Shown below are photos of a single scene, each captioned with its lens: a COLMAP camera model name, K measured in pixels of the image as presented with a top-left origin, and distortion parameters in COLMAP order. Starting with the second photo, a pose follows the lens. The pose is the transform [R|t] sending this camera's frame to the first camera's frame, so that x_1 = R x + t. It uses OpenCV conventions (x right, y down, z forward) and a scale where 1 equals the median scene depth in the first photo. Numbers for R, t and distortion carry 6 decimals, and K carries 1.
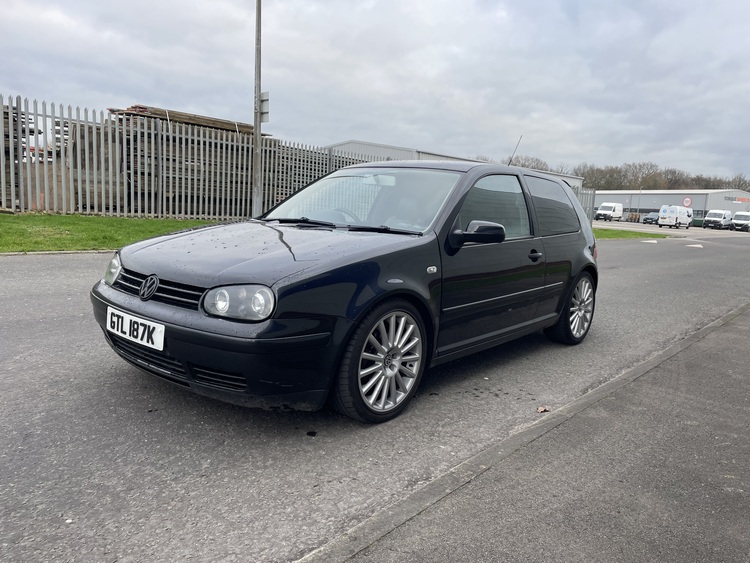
lens RADIAL K [[565.4, 0, 381.7], [0, 565.4, 288.0], [0, 0, 1]] dist [0.082303, -0.104651]
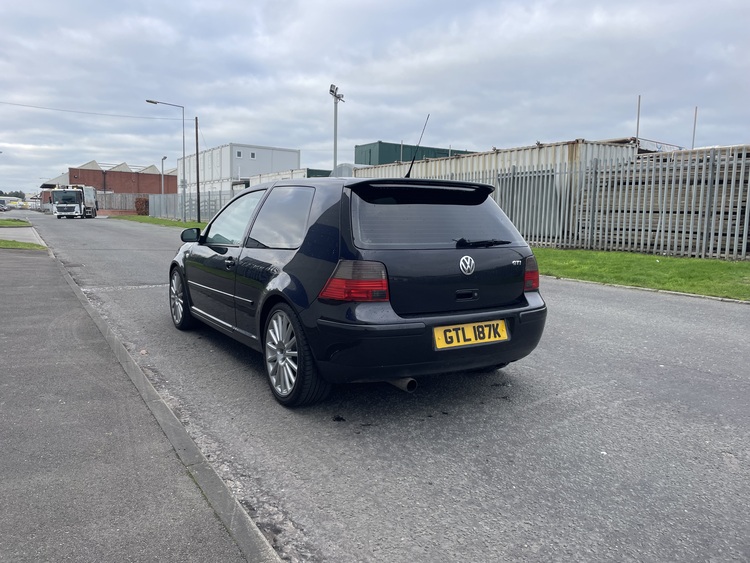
lens RADIAL K [[565.4, 0, 369.3], [0, 565.4, 267.2], [0, 0, 1]] dist [0.082303, -0.104651]
pose [[-0.320506, 0.018575, -0.947064, 0.358271], [-0.179611, 0.980478, 0.080014, -0.053908], [0.930062, 0.195748, -0.310913, 0.470861]]
